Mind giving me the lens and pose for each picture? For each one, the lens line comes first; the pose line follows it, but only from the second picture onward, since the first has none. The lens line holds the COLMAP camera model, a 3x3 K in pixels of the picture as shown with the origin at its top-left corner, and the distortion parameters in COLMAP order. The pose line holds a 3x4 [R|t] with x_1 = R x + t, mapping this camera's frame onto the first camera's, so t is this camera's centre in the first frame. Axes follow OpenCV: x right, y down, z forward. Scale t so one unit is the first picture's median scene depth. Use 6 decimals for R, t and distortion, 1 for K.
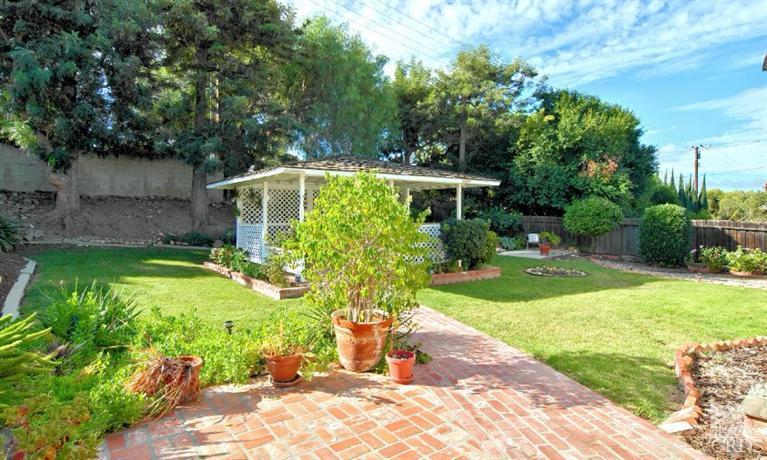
lens RADIAL K [[414.7, 0, 384.0], [0, 414.7, 218.9], [0, 0, 1]] dist [-0.000061, 0.000490]
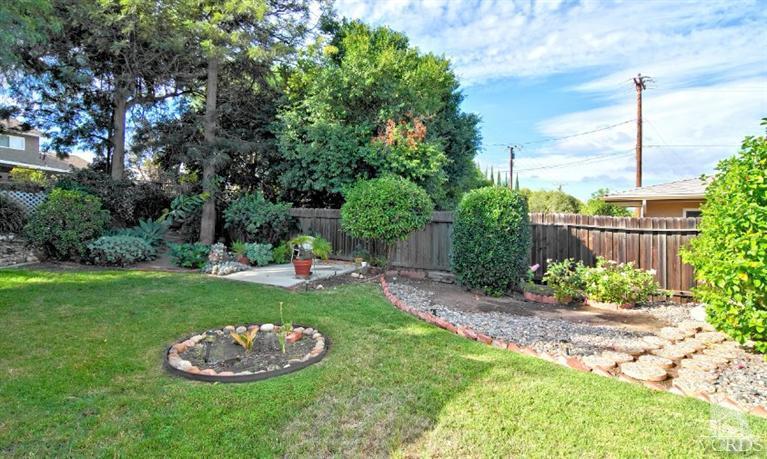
lens RADIAL K [[414.7, 0, 384.0], [0, 414.7, 218.4], [0, 0, 1]] dist [-0.000061, 0.000490]
pose [[0.936968, -0.001305, 0.349412, 0.277280], [-0.000684, 0.999984, 0.005571, 0.006062], [-0.349414, -0.005459, 0.936953, 0.421202]]
